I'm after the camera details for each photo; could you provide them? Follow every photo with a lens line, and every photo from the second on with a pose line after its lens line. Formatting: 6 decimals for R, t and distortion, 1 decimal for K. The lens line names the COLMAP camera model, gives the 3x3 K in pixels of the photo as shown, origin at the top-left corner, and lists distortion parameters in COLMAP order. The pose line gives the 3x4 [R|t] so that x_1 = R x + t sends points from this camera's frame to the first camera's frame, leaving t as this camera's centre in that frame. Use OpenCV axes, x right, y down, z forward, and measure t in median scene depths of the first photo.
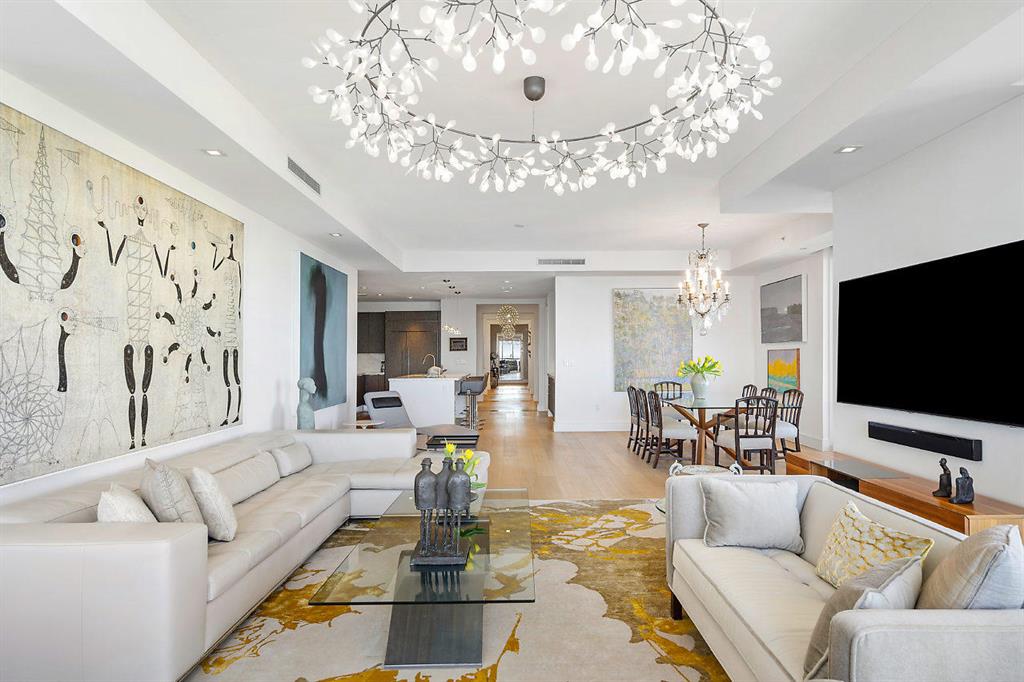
lens RADIAL K [[578.9, 0, 516.2], [0, 578.9, 348.8], [0, 0, 1]] dist [0.011533, -0.002778]
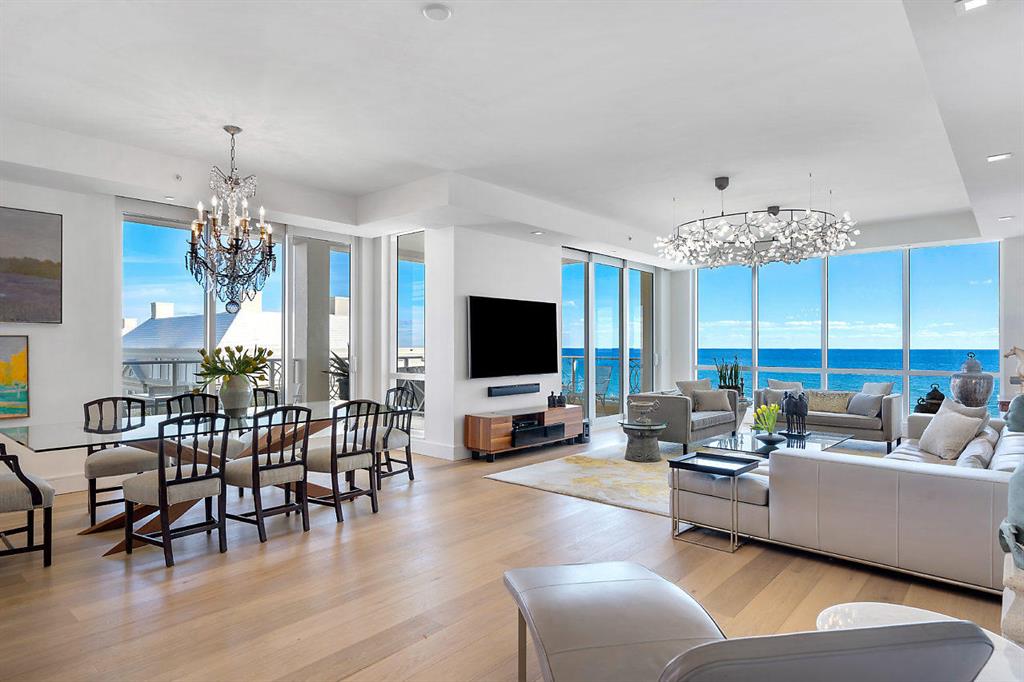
lens RADIAL K [[578.9, 0, 506.4], [0, 578.9, 345.0], [0, 0, 1]] dist [0.011533, -0.002778]
pose [[-0.747802, 0.007850, 0.663876, -0.245164], [-0.002934, 0.999881, -0.015127, 0.015932], [-0.663916, -0.013259, -0.747690, 1.068633]]
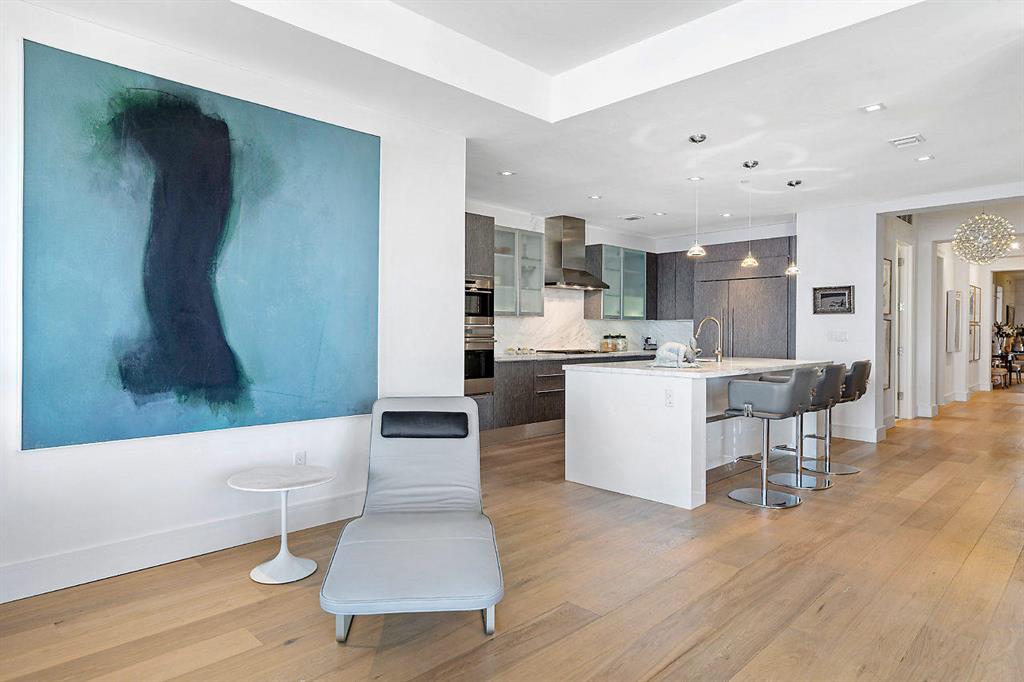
lens RADIAL K [[596.8, 0, 487.9], [0, 596.8, 329.2], [0, 0, 1]] dist [0.008844, -0.003639]
pose [[0.685946, 0.008970, -0.727597, 0.108975], [-0.002376, 0.999946, 0.010087, 0.019384], [0.727649, -0.005190, 0.685930, 0.697658]]
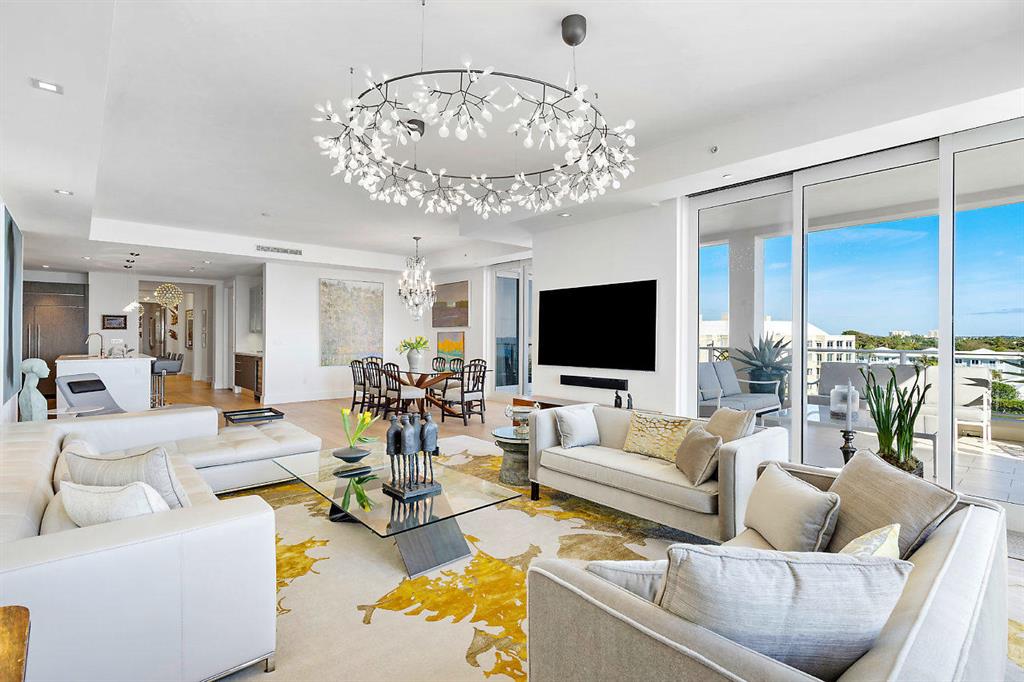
lens RADIAL K [[481.4, 0, 509.0], [0, 481.4, 340.6], [0, 0, 1]] dist [-0.001305, 0.000283]
pose [[0.750715, 0.000532, 0.660626, -0.211521], [-0.012790, 0.999824, 0.013729, 0.003874], [-0.660503, -0.018756, 0.750590, 0.022963]]
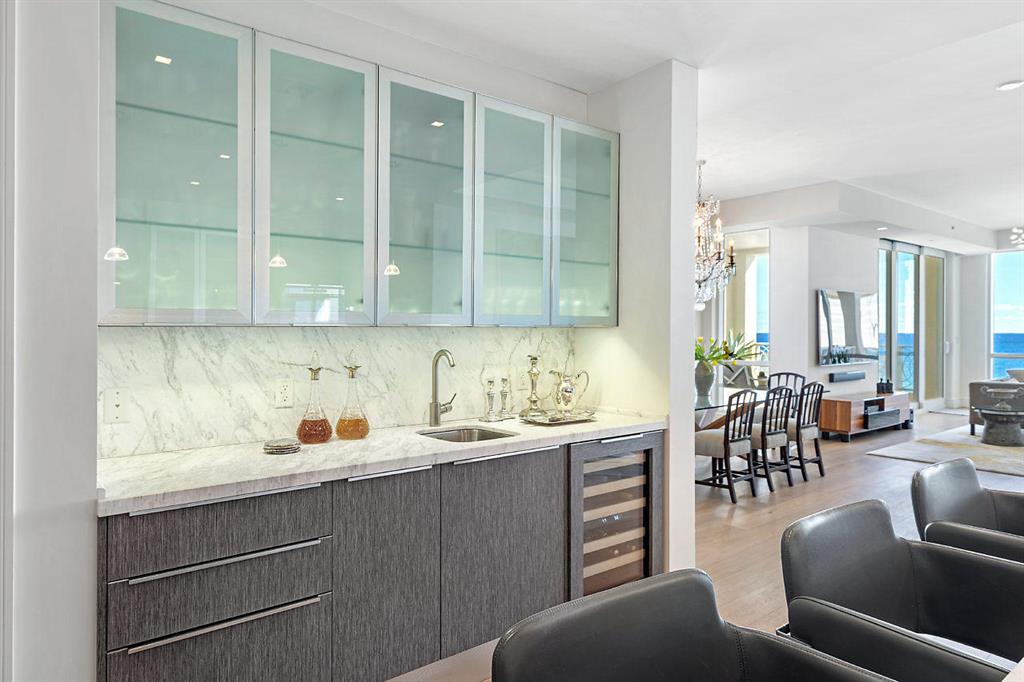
lens RADIAL K [[636.6, 0, 517.4], [0, 636.6, 325.4], [0, 0, 1]] dist [0.002497, 0.002421]
pose [[-0.618962, 0.015355, 0.785271, -0.151117], [-0.002131, 0.999772, -0.021229, 0.012236], [-0.785418, -0.014813, -0.618788, 1.428400]]
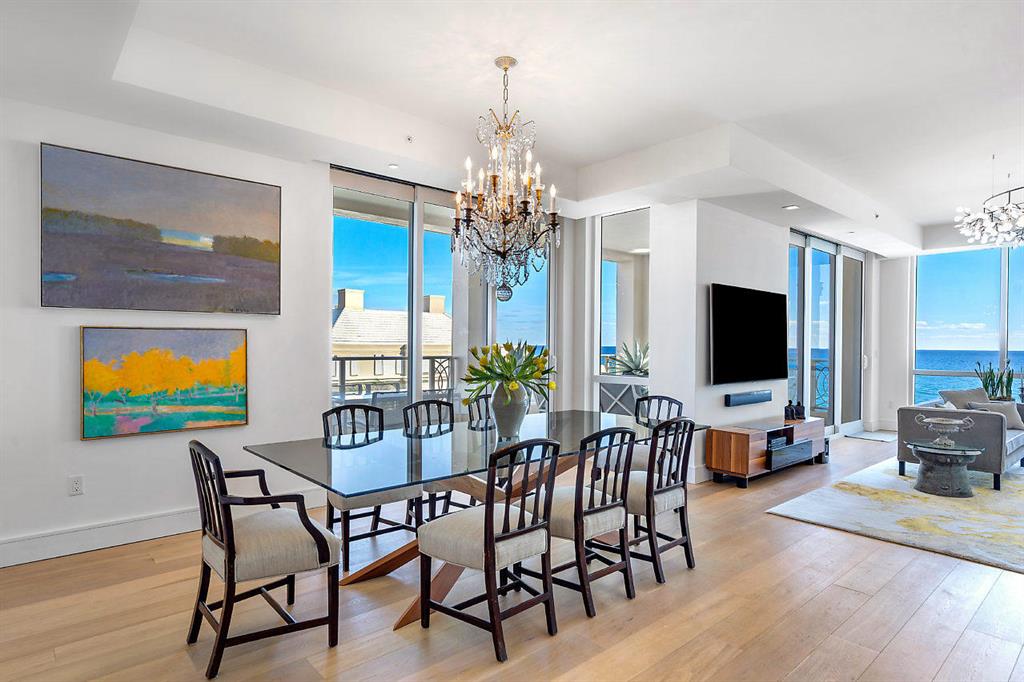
lens RADIAL K [[578.9, 0, 516.4], [0, 578.9, 334.2], [0, 0, 1]] dist [0.011533, -0.002778]
pose [[-0.668897, 0.012563, 0.743249, -0.030970], [-0.012964, 0.999508, -0.028563, 0.014840], [-0.743242, -0.028741, -0.668405, 1.106851]]
